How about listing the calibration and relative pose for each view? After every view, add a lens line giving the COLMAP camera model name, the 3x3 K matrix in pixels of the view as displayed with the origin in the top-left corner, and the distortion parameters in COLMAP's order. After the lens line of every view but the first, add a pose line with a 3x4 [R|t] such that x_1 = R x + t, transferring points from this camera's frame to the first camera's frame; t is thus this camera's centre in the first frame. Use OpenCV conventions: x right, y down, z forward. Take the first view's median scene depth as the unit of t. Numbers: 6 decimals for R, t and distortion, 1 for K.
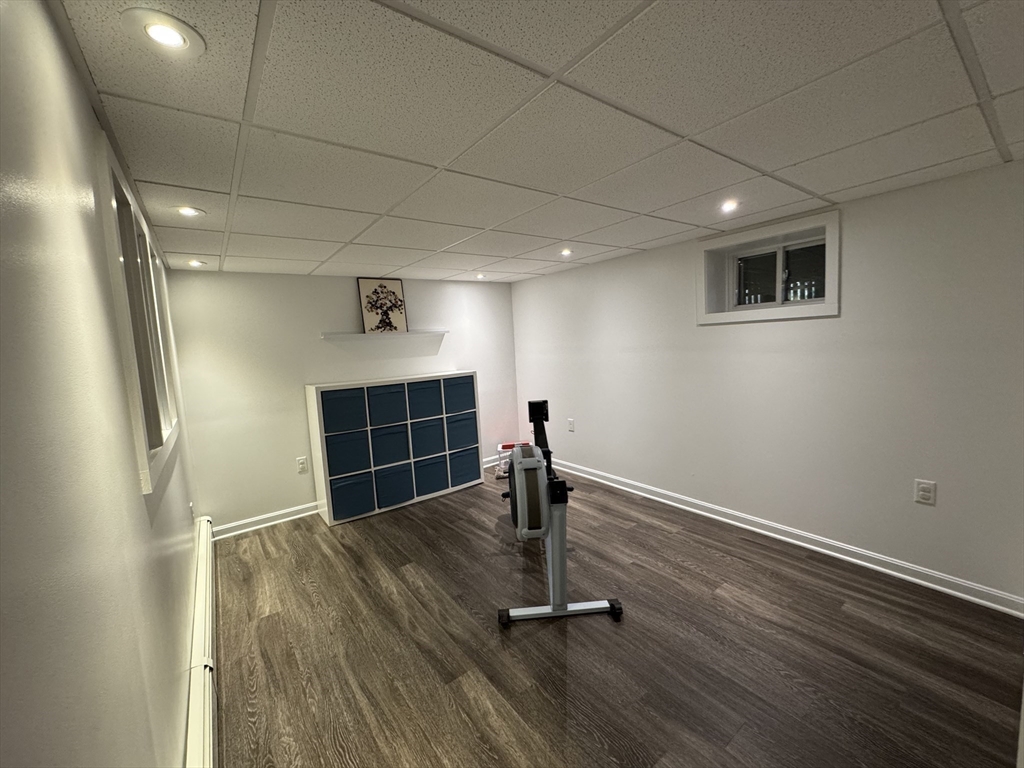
lens RADIAL K [[410.7, 0, 512.0], [0, 410.7, 382.5], [0, 0, 1]] dist [-0.003027, 0.000239]
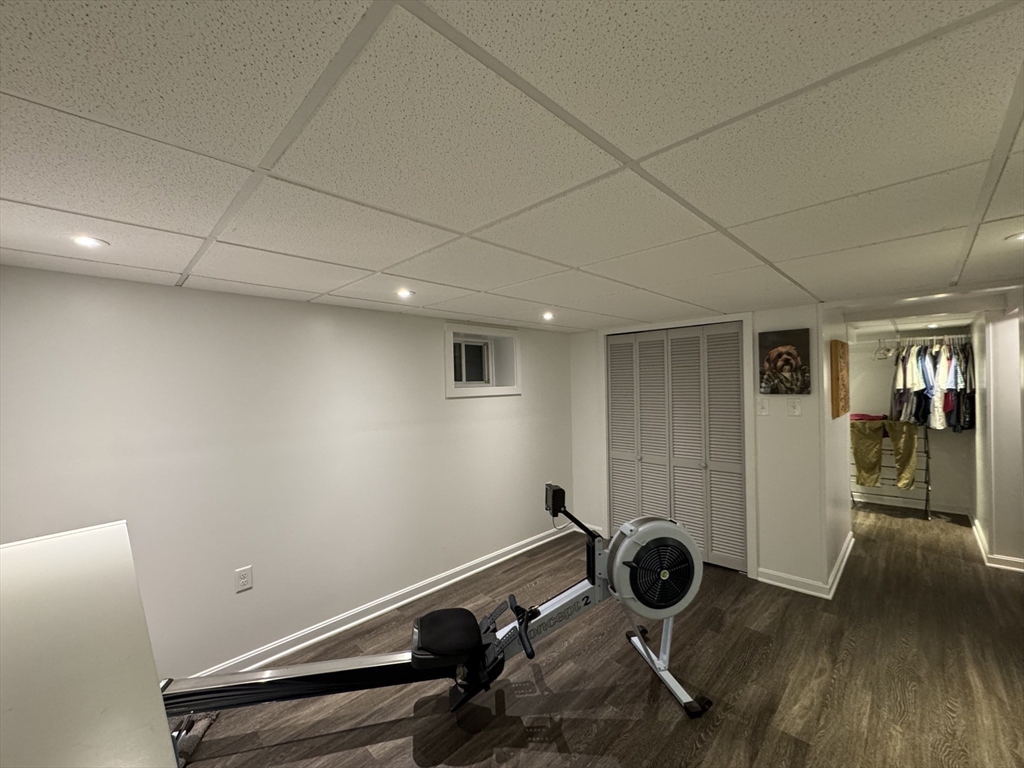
lens RADIAL K [[407.0, 0, 512.0], [0, 407.0, 384.0], [0, 0, 1]] dist [-0.014677, 0.000294]
pose [[-0.132119, 0.061969, 0.989295, -0.813555], [0.138711, 0.989379, -0.043450, -0.141530], [-0.981481, 0.131485, -0.139311, 1.307446]]
